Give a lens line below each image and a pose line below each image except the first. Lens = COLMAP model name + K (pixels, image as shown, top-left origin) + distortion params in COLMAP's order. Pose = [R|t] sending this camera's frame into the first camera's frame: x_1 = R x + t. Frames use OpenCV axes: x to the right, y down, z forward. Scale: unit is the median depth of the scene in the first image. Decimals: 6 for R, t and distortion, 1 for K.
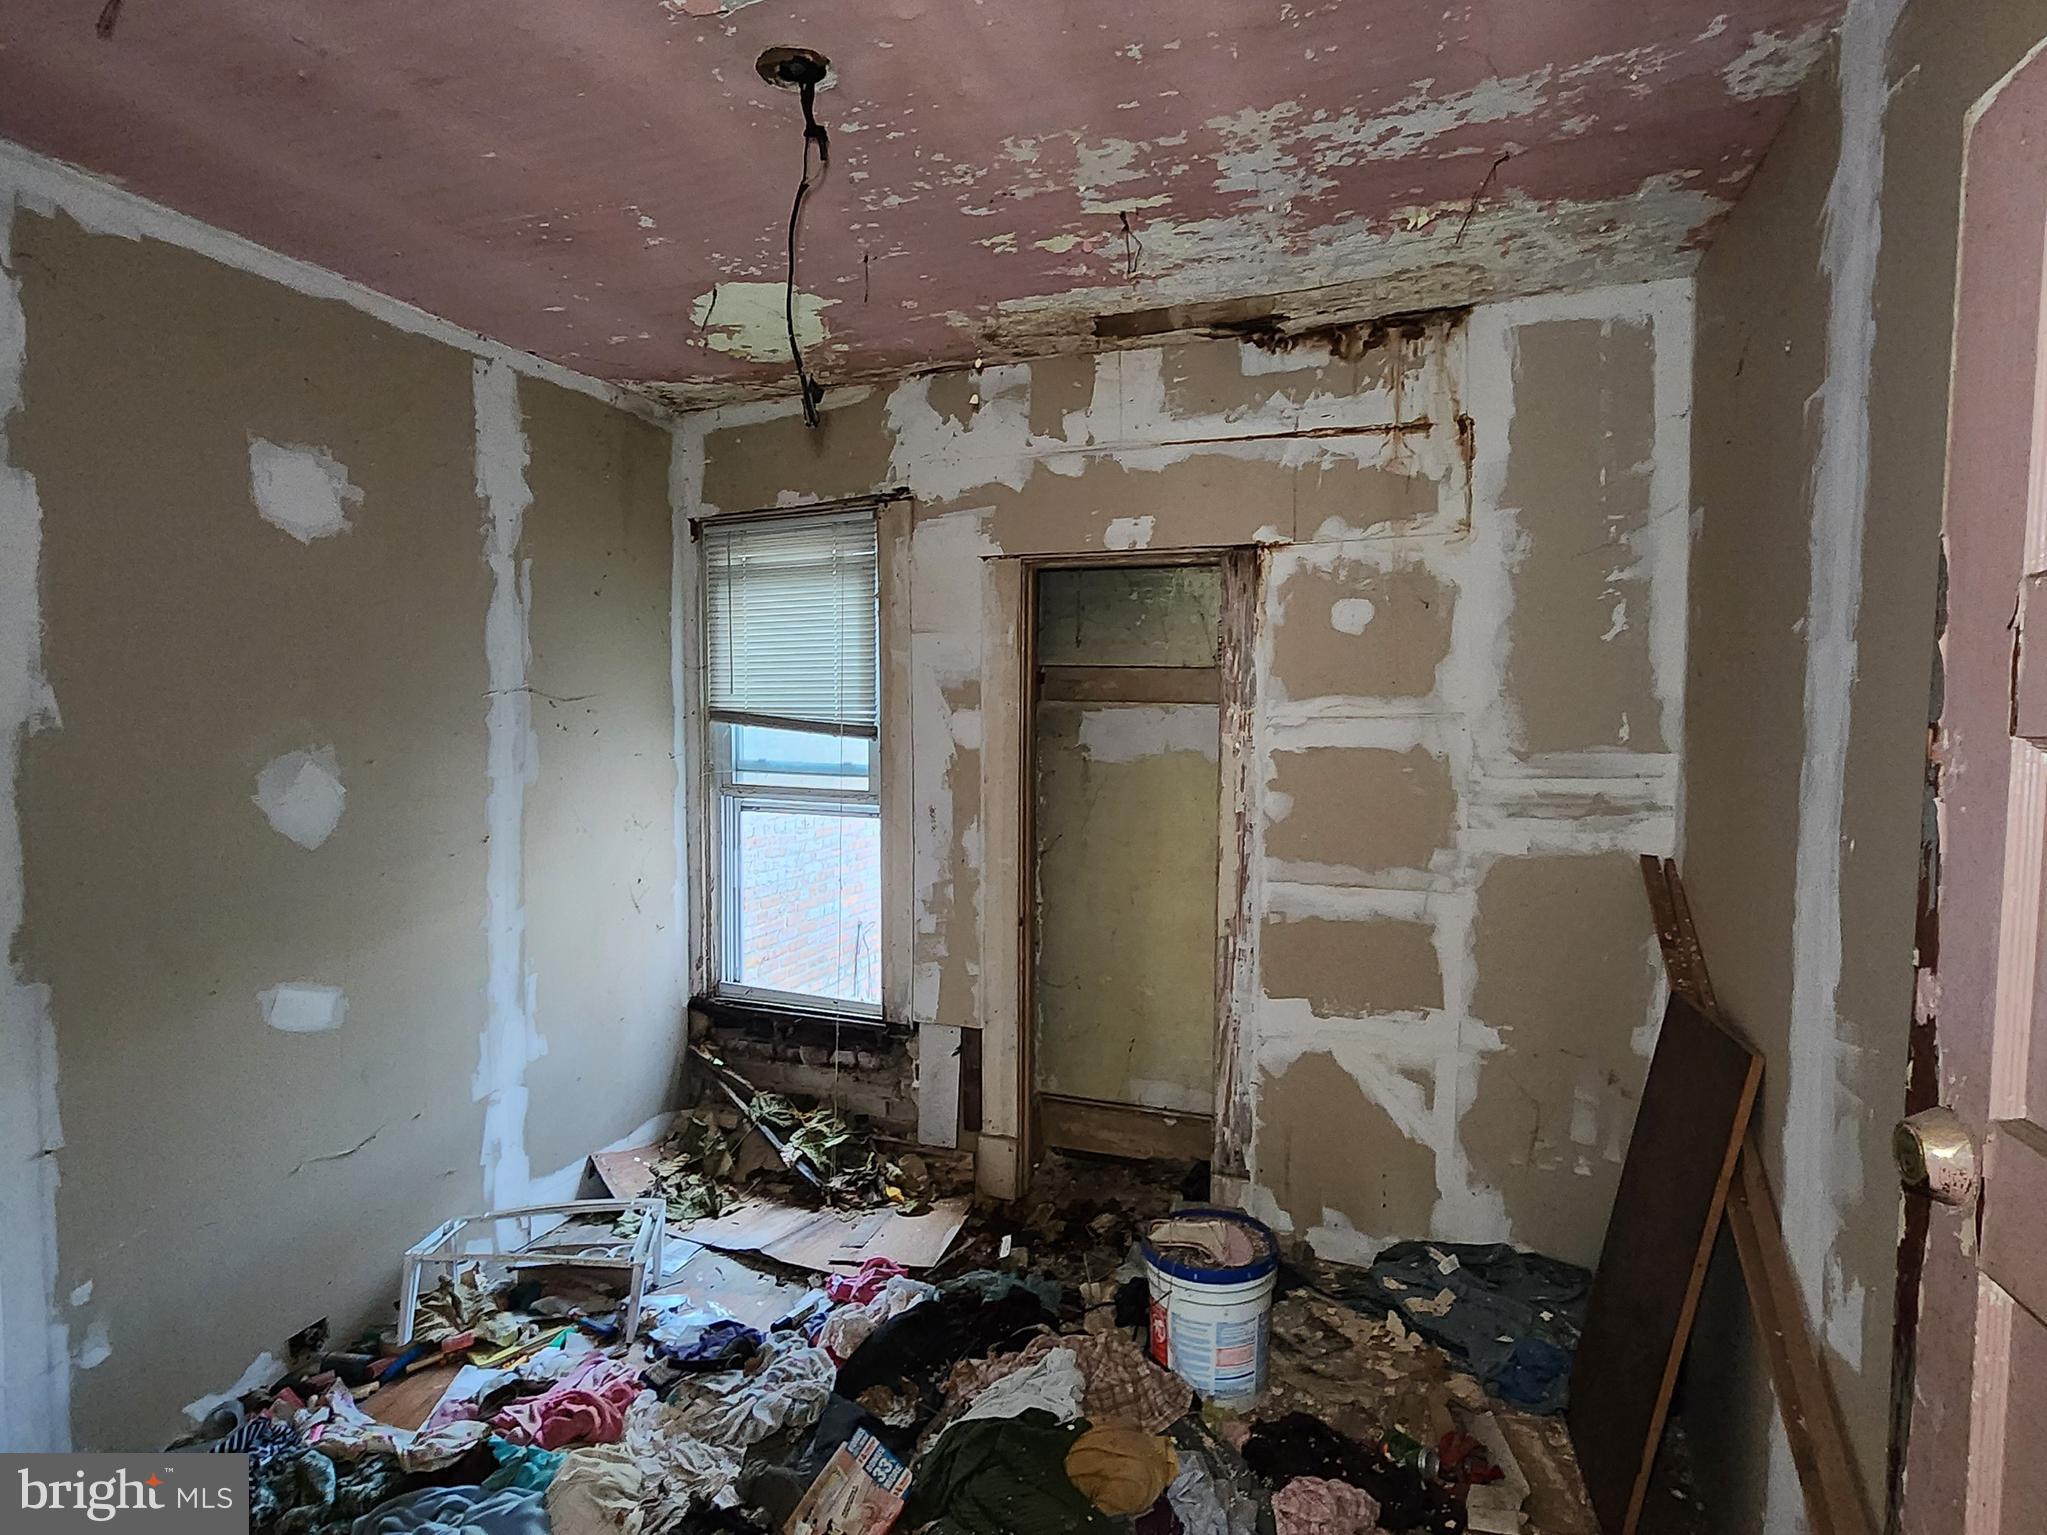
lens RADIAL K [[1124.5, 0, 1020.9], [0, 1124.5, 767.5], [0, 0, 1]] dist [0.003224, -0.002001]
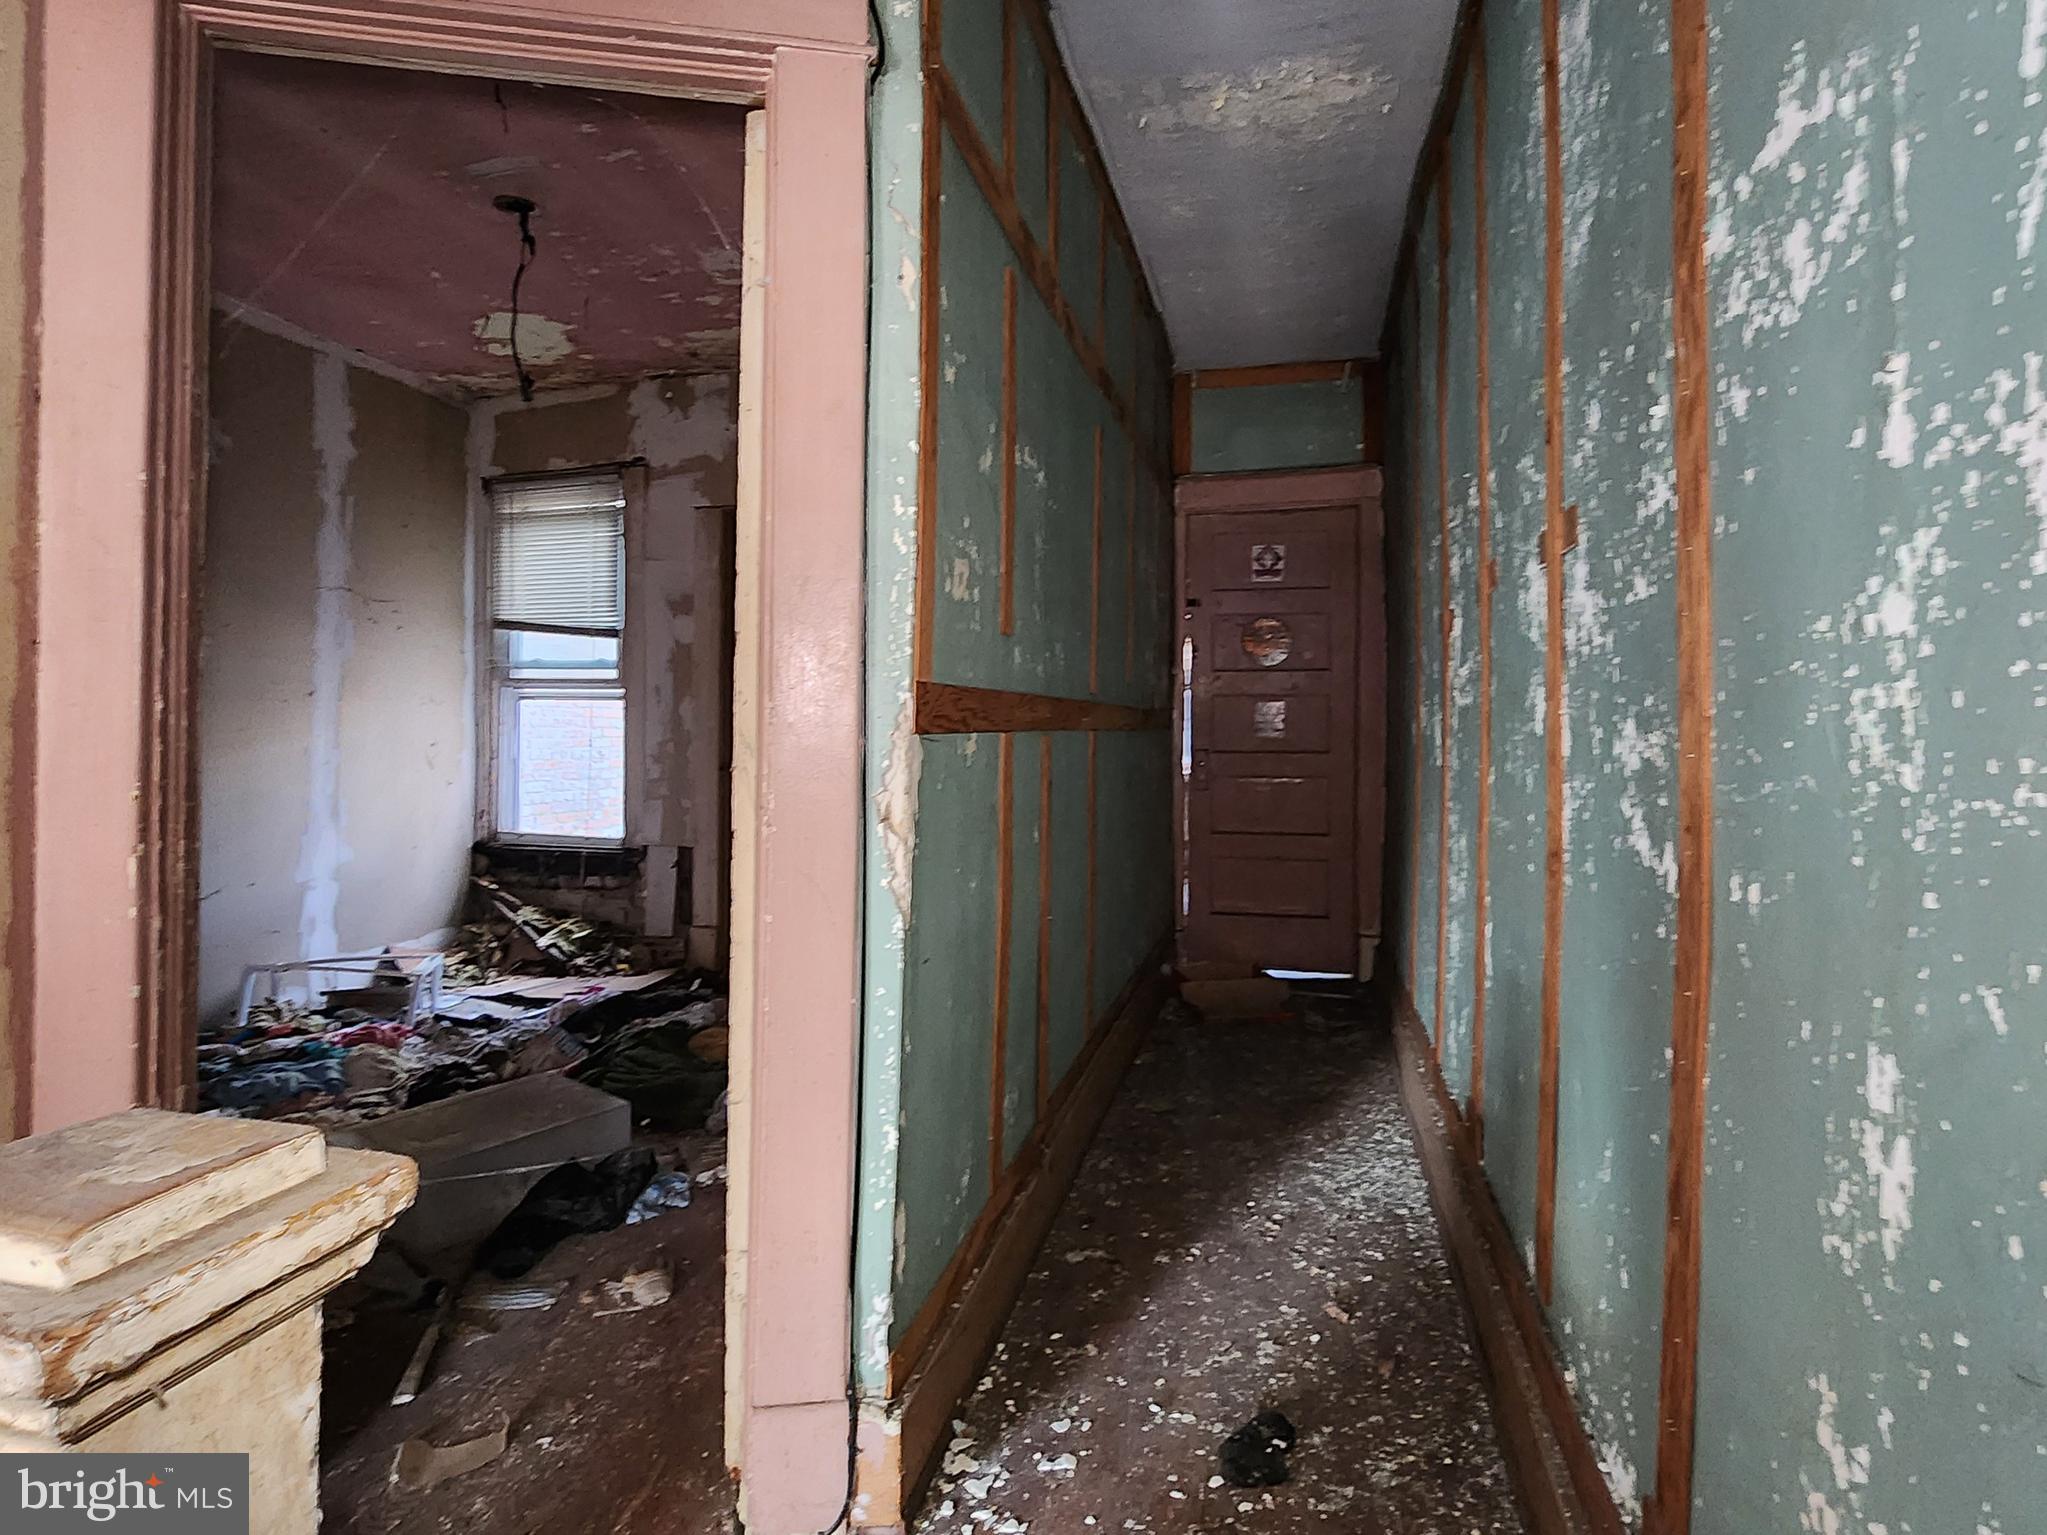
lens RADIAL K [[1124.5, 0, 1024.2], [0, 1124.5, 716.1], [0, 0, 1]] dist [0.003224, -0.002001]
pose [[0.991859, 0.005549, 0.127219, 0.188828], [0.001717, 0.998376, -0.056938, 0.149061], [-0.127328, 0.056693, 0.990239, -0.416861]]
